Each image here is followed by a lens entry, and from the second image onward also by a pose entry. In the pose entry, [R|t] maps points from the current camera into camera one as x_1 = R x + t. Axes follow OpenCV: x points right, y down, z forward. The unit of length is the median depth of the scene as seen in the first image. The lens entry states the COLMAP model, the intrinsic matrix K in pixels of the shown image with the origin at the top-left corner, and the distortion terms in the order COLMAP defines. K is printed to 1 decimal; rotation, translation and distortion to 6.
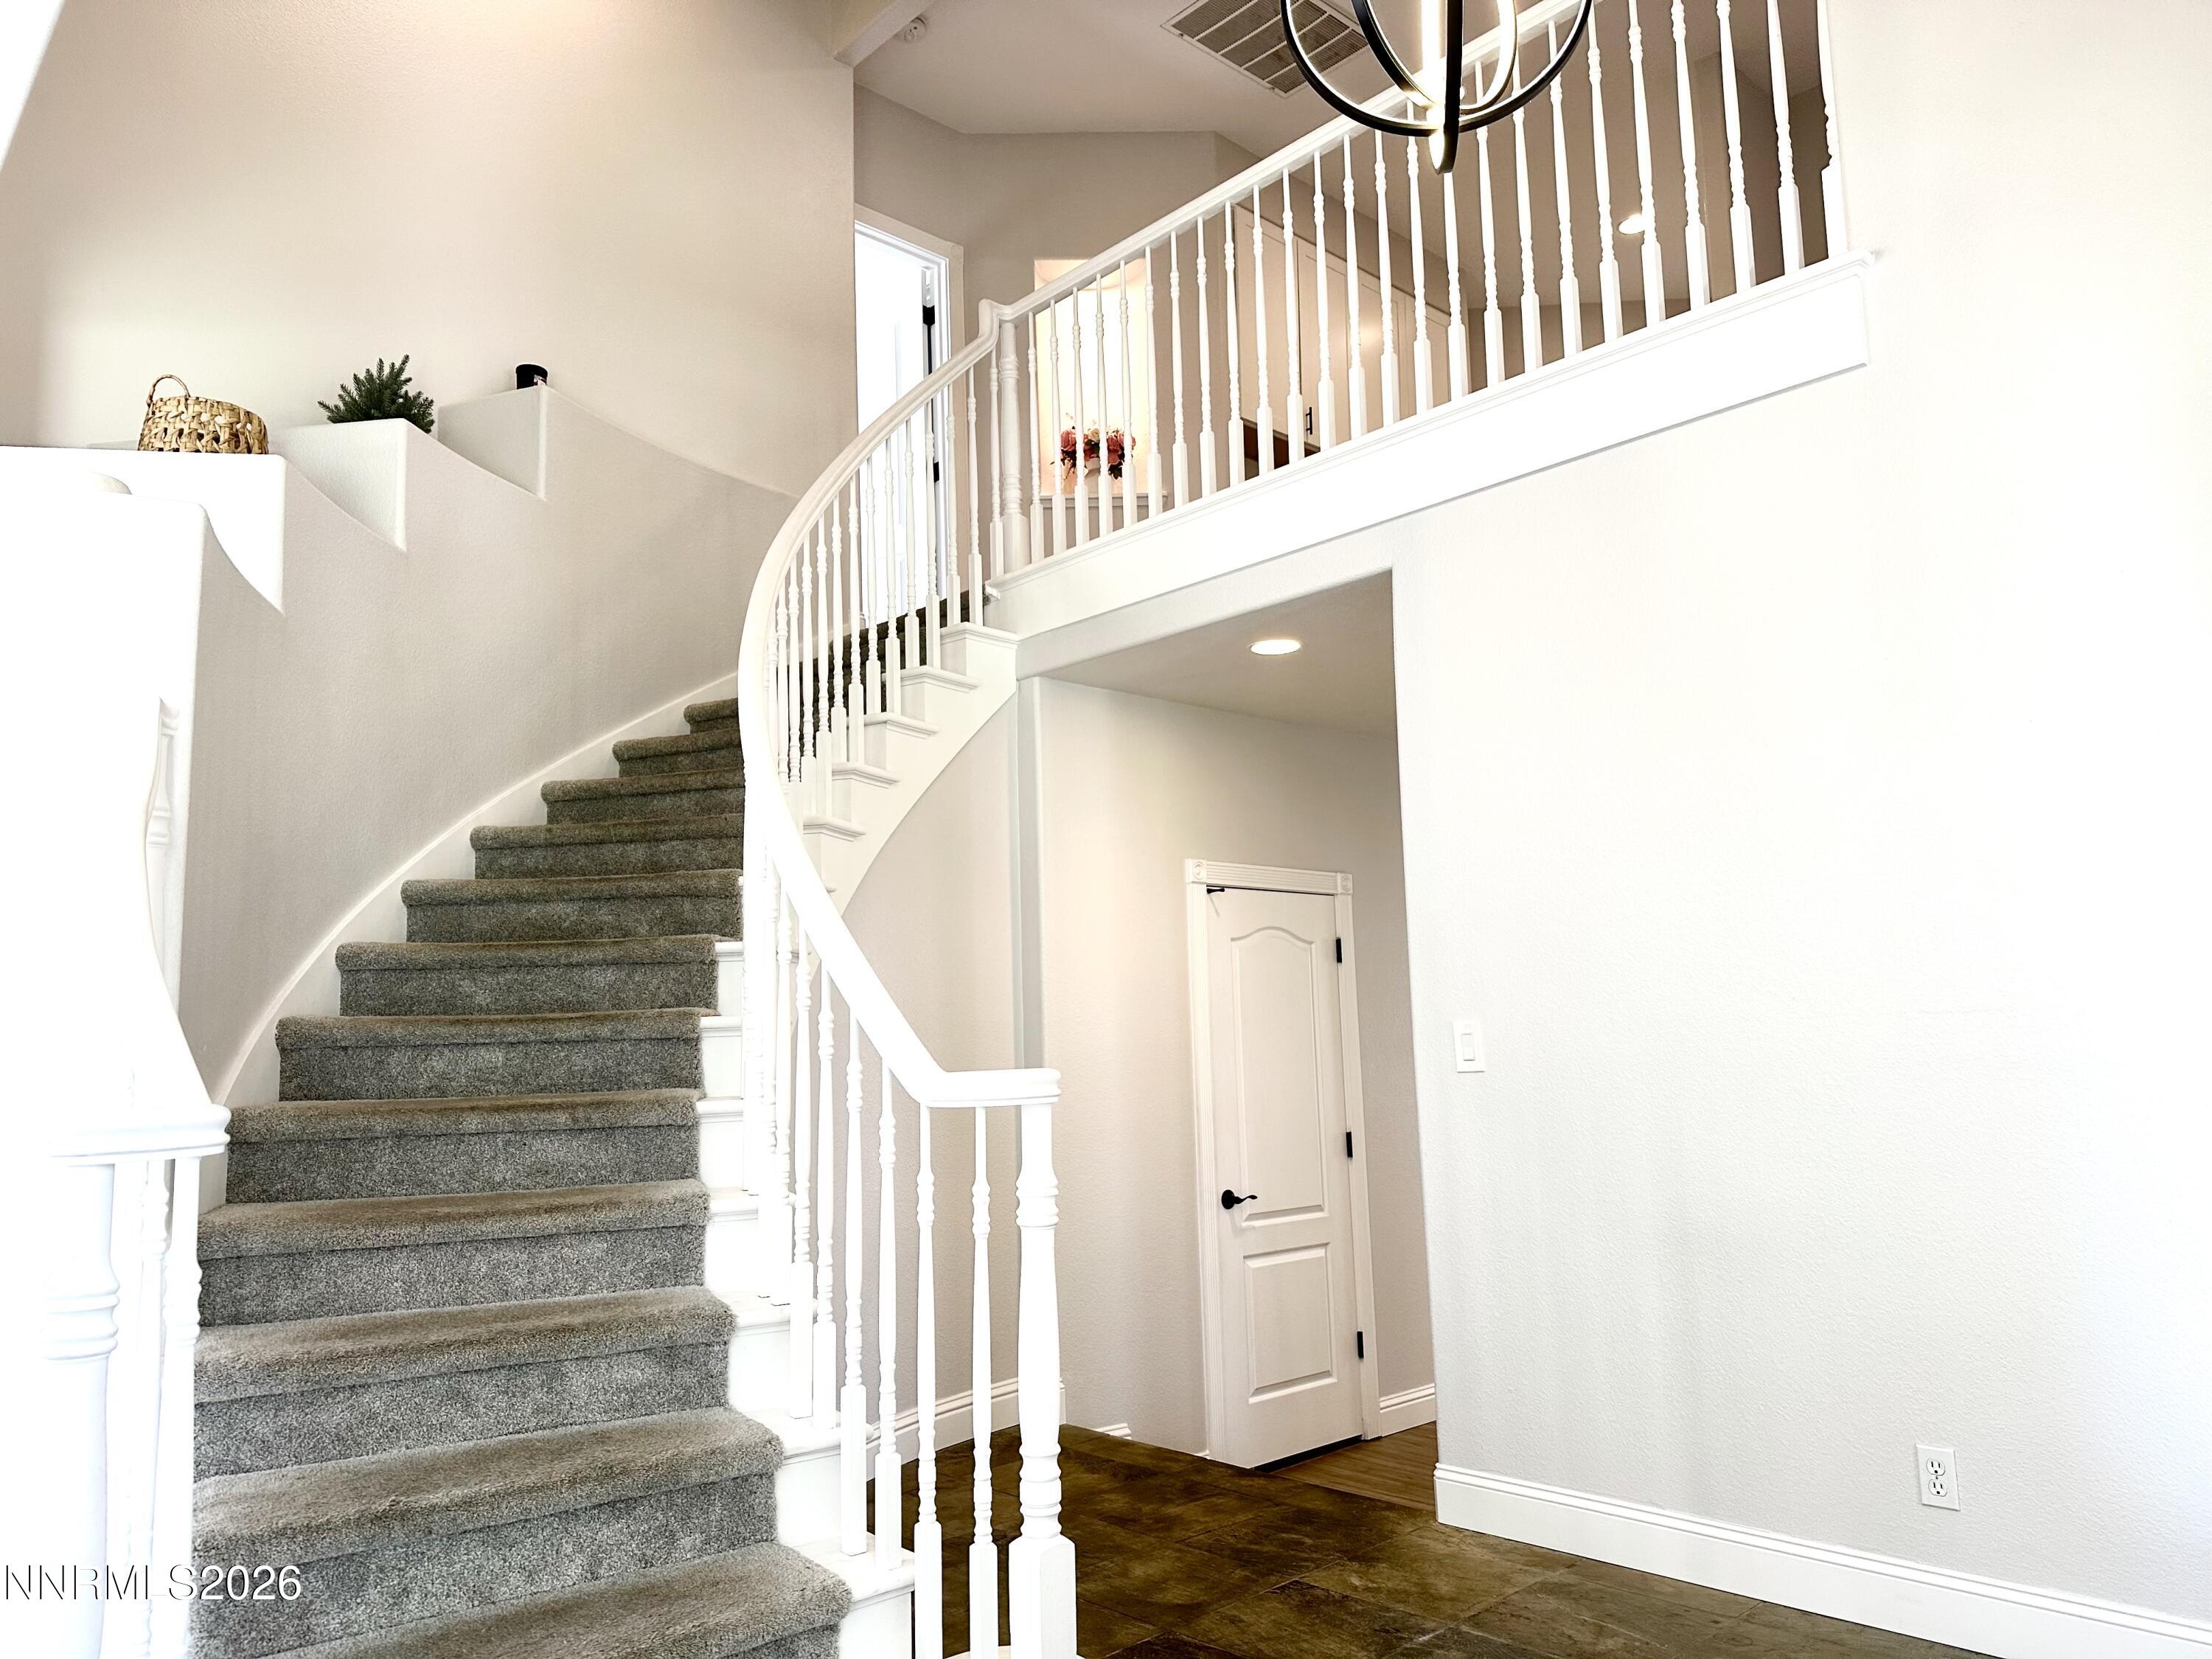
lens RADIAL K [[1524.9, 0, 1112.2], [0, 1524.9, 859.4], [0, 0, 1]] dist [0.066129, -0.120995]
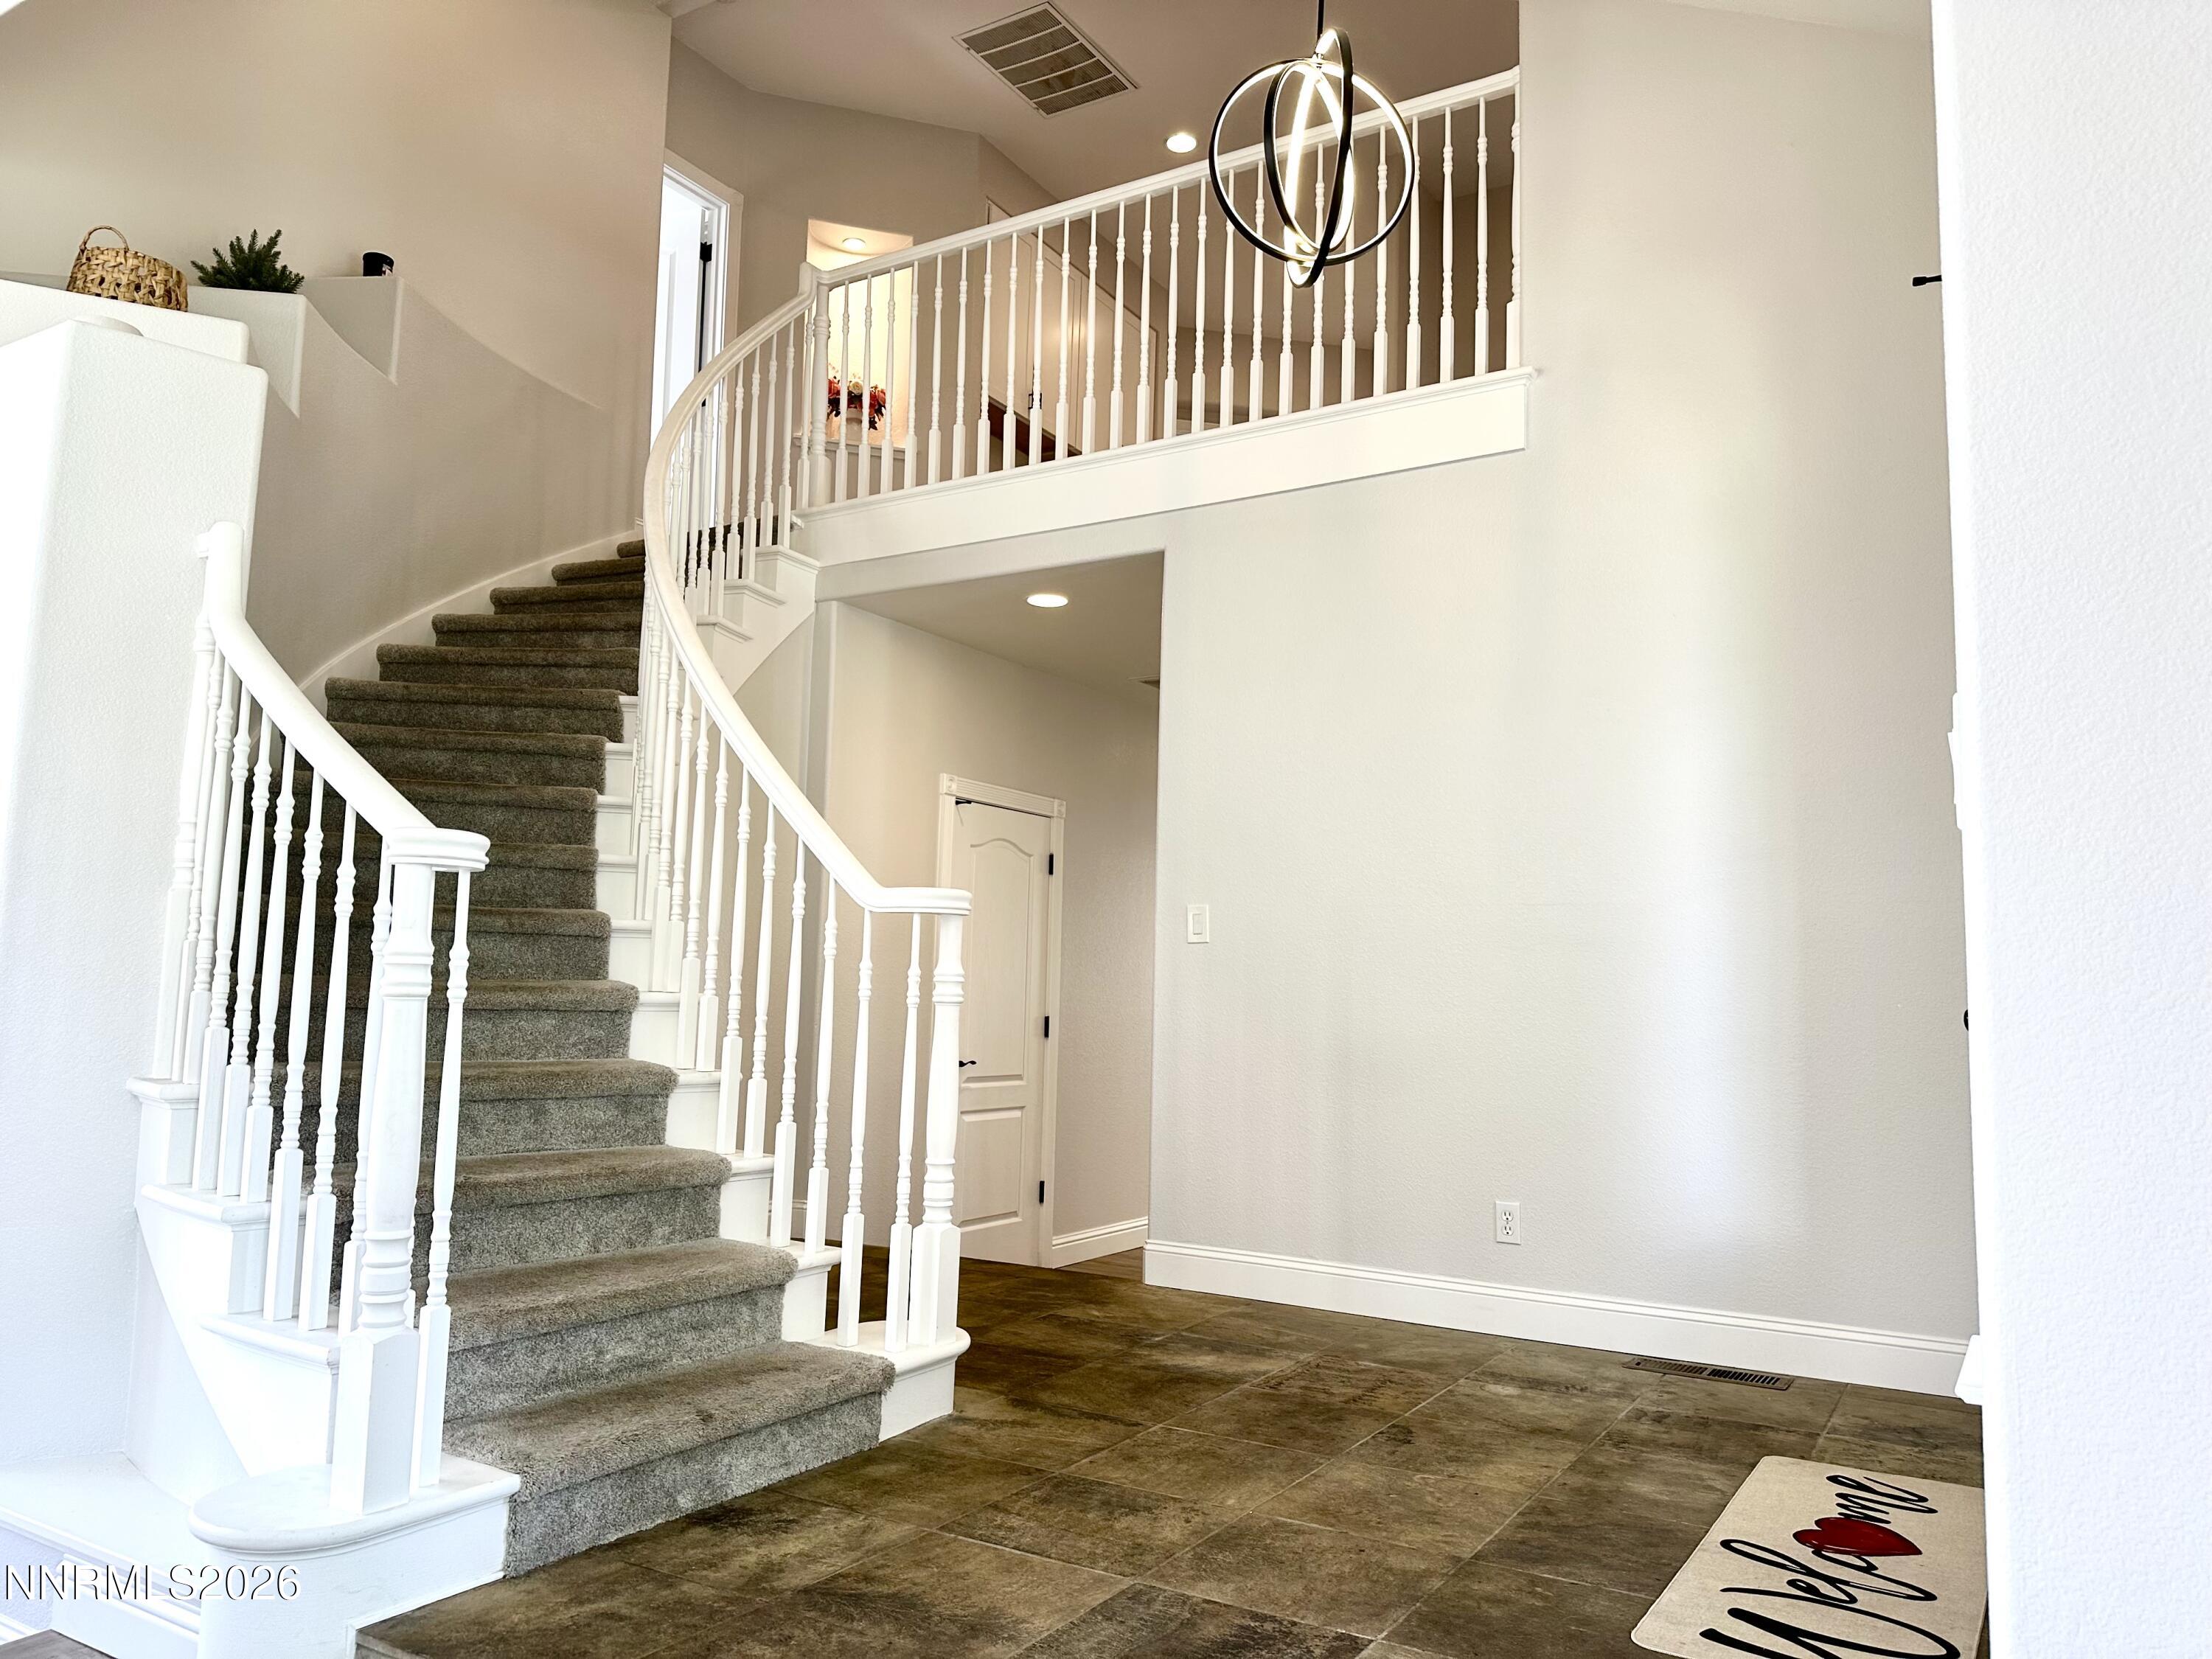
lens RADIAL K [[1524.9, 0, 1112.2], [0, 1524.9, 859.4], [0, 0, 1]] dist [0.066129, -0.120995]
pose [[0.960573, 0.074539, 0.267849, -0.167713], [-0.081453, 0.996568, 0.014779, 0.047404], [-0.265828, -0.036013, 0.963348, -0.205435]]
